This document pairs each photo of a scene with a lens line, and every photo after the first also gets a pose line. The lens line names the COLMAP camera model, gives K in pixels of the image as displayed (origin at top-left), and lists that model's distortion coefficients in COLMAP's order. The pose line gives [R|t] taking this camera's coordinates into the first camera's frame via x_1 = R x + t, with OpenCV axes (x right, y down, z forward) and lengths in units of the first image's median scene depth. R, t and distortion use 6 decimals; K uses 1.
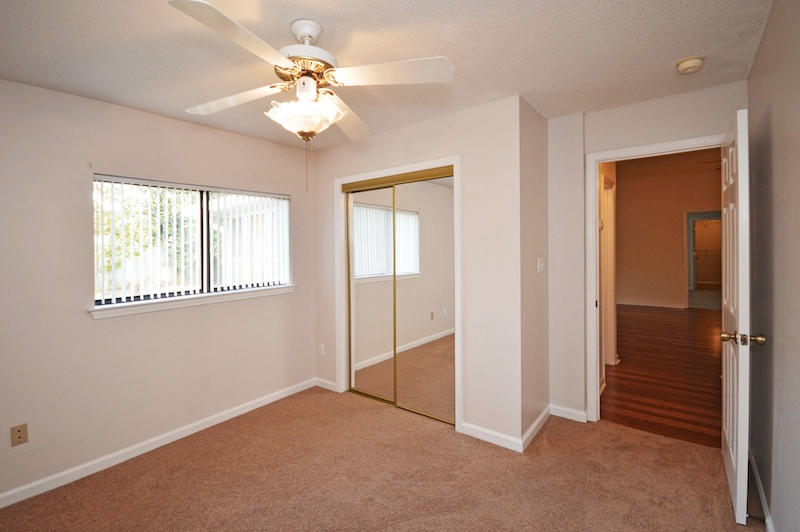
lens RADIAL K [[360.7, 0, 392.6], [0, 360.7, 265.3], [0, 0, 1]] dist [-0.003587, -0.000079]
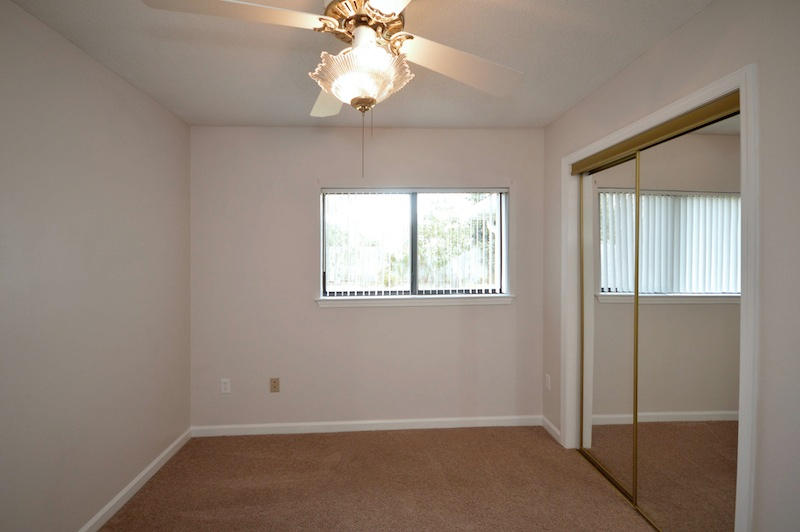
lens RADIAL K [[373.3, 0, 398.7], [0, 373.3, 258.2], [0, 0, 1]] dist [-0.025270, -0.000188]
pose [[0.662722, 0.026457, -0.748398, 0.201749], [-0.043934, 0.999028, -0.003587, -0.016165], [0.747576, 0.035257, 0.663240, 0.256146]]
